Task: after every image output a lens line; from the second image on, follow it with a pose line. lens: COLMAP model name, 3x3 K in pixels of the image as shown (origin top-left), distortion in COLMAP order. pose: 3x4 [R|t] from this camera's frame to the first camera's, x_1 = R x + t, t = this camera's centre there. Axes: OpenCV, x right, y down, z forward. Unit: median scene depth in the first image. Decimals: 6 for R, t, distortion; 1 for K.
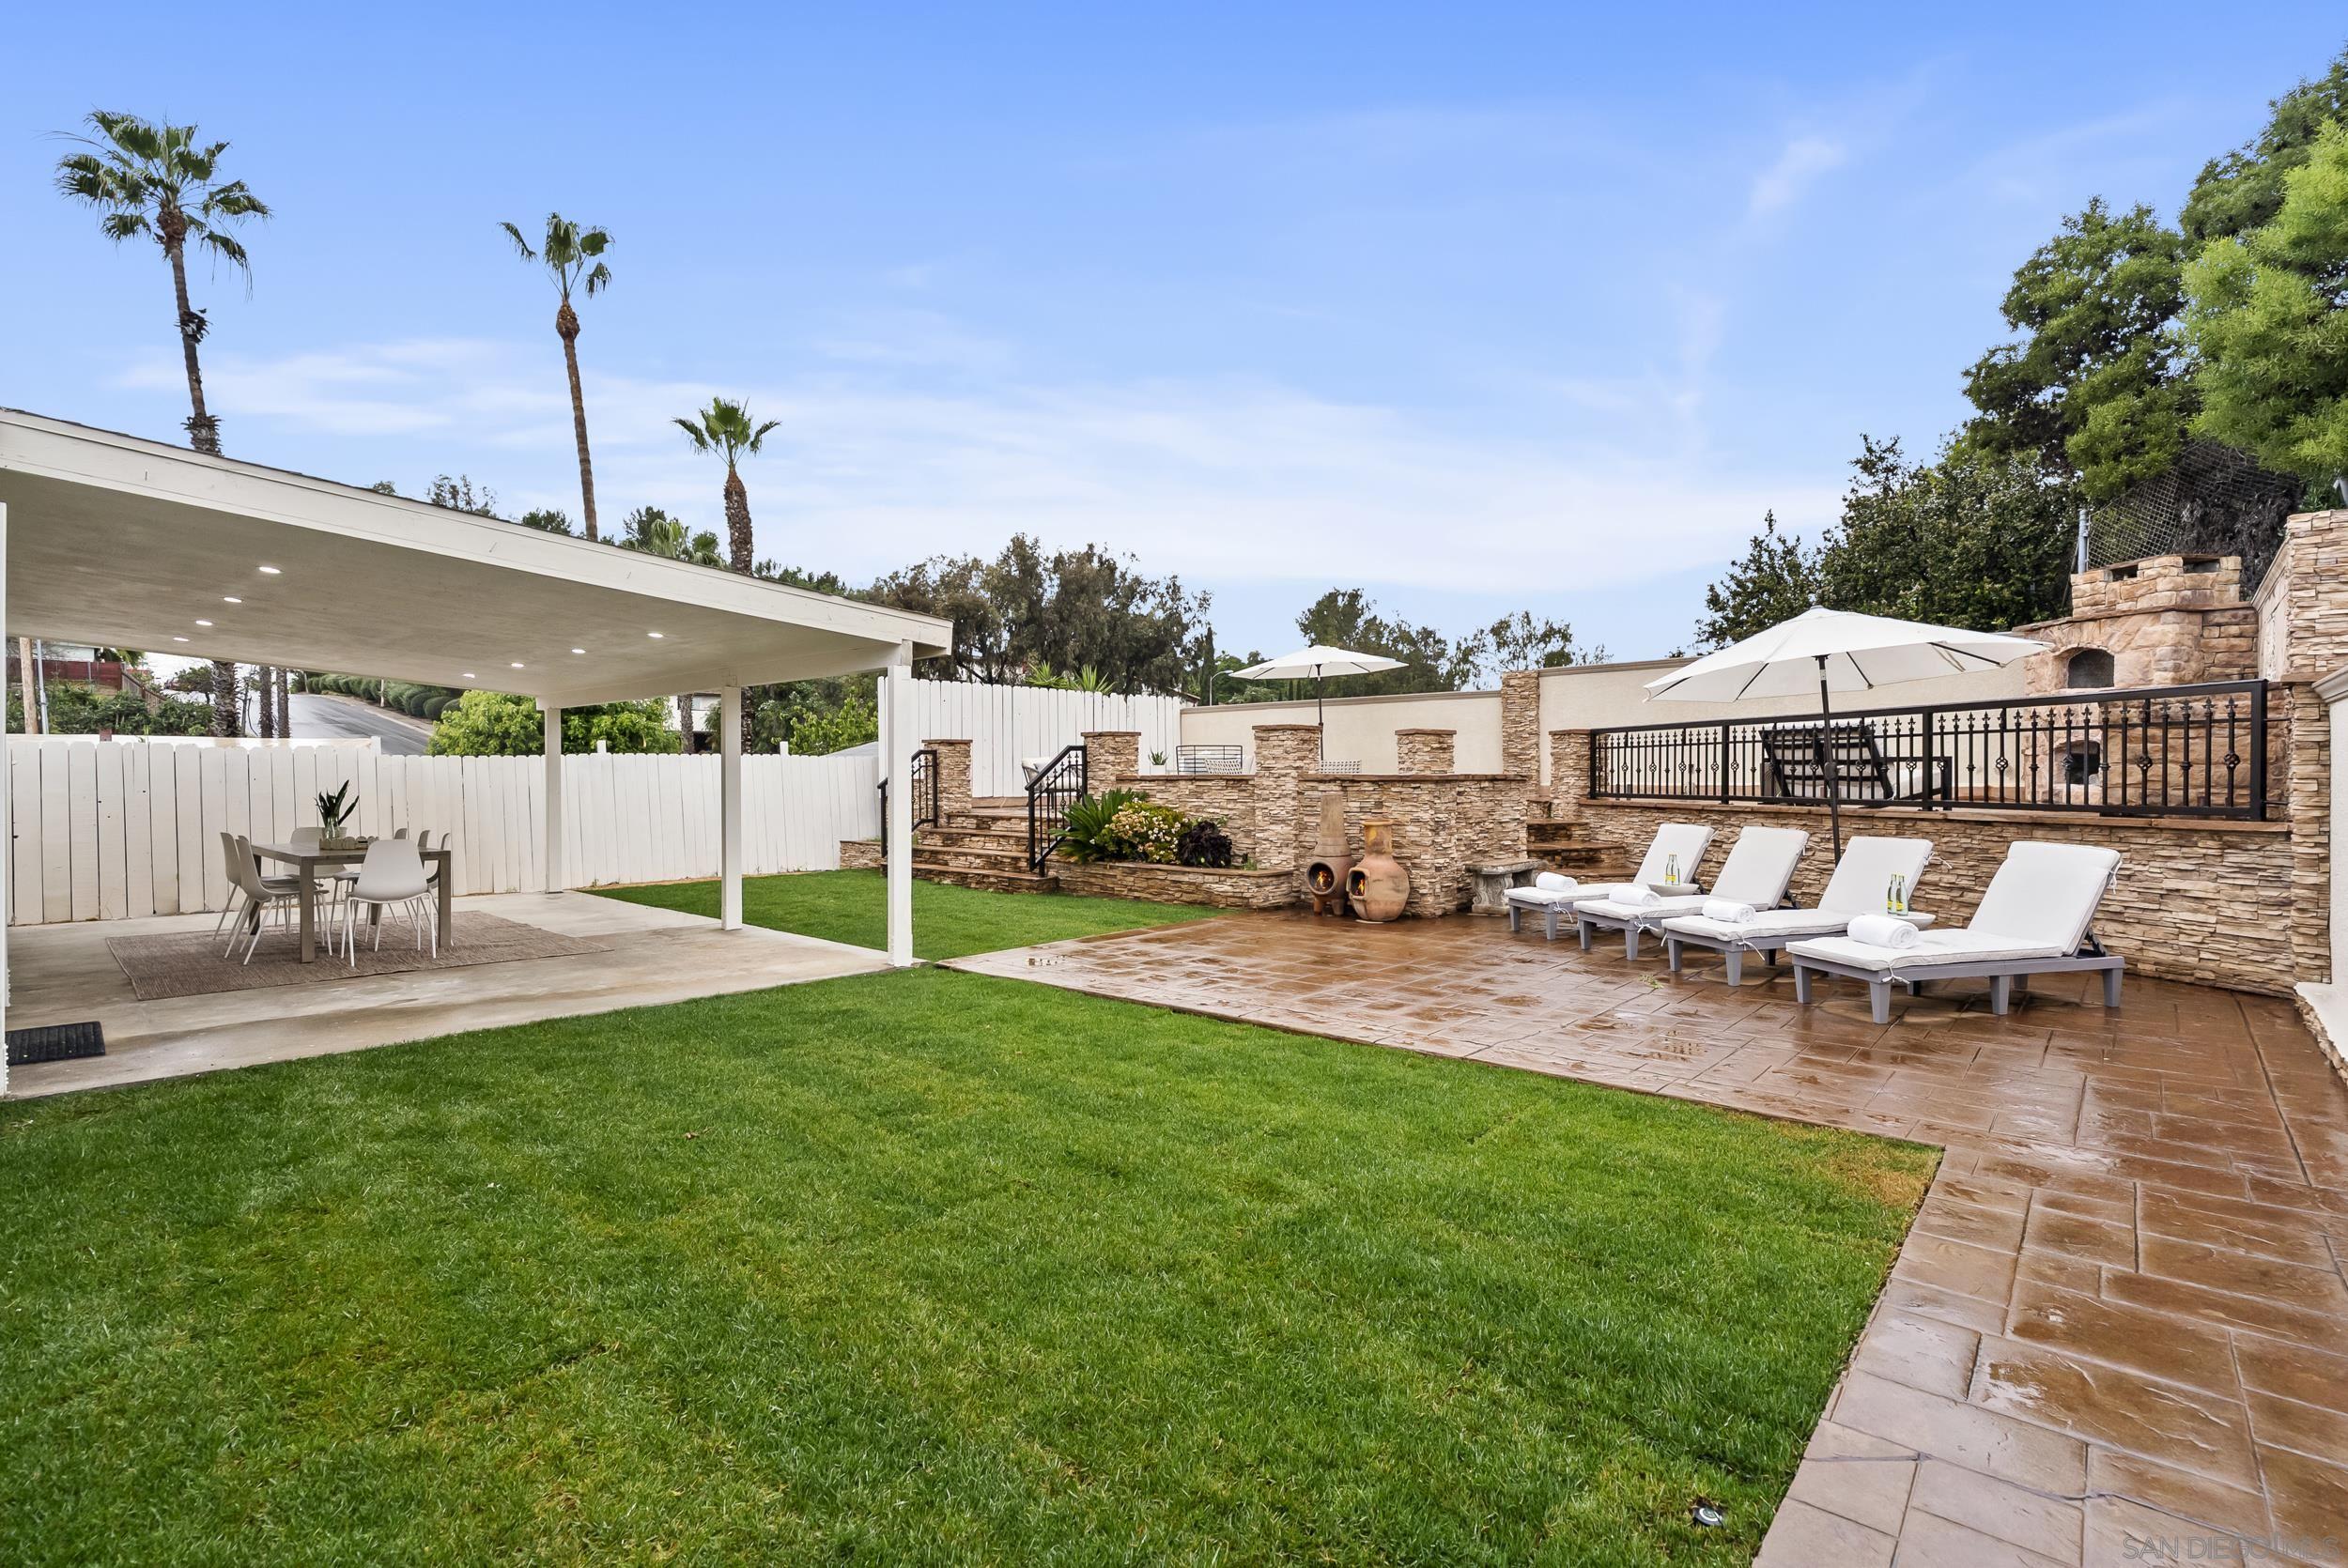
lens RADIAL K [[1059.6, 0, 1174.0], [0, 1059.6, 788.7], [0, 0, 1]] dist [-0.007047, 0.002768]
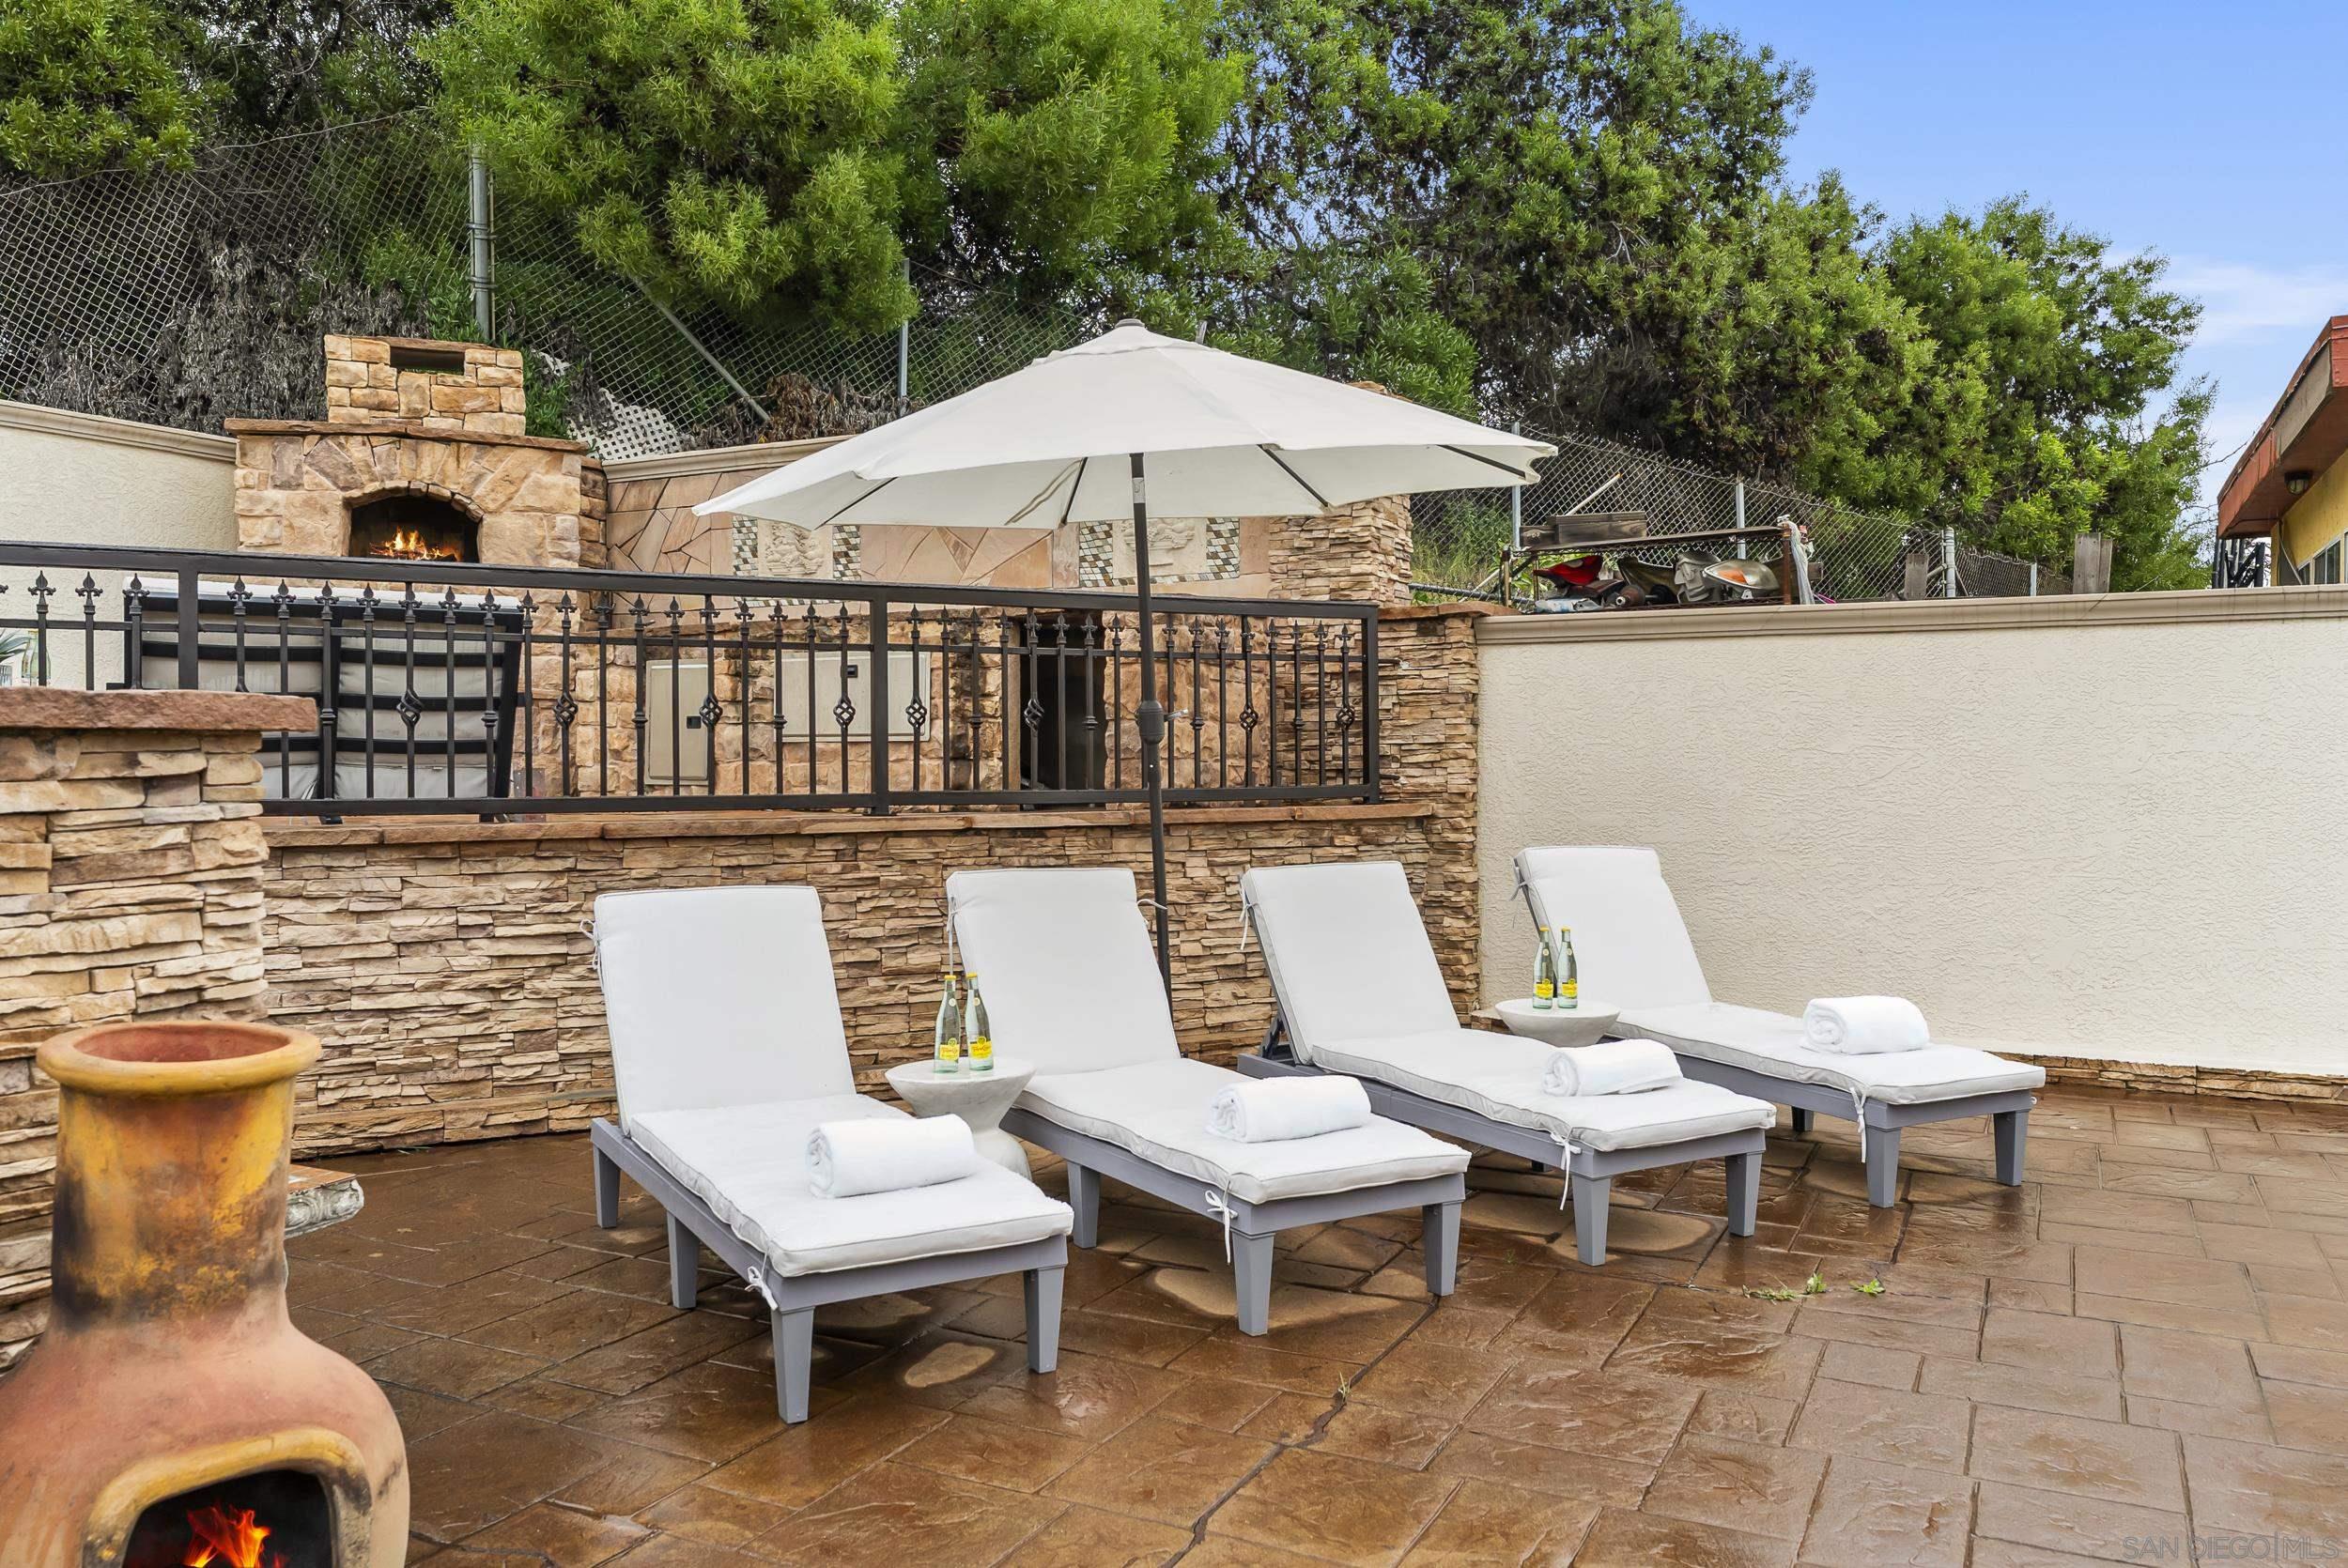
lens RADIAL K [[1773.6, 0, 1168.9], [0, 1773.6, 771.2], [0, 0, 1]] dist [-0.003158, -0.000316]
pose [[-0.274408, -0.001967, 0.961611, -0.046158], [0.015508, 0.999859, 0.006470, -0.000387], [-0.961488, 0.016688, -0.274339, 0.898560]]
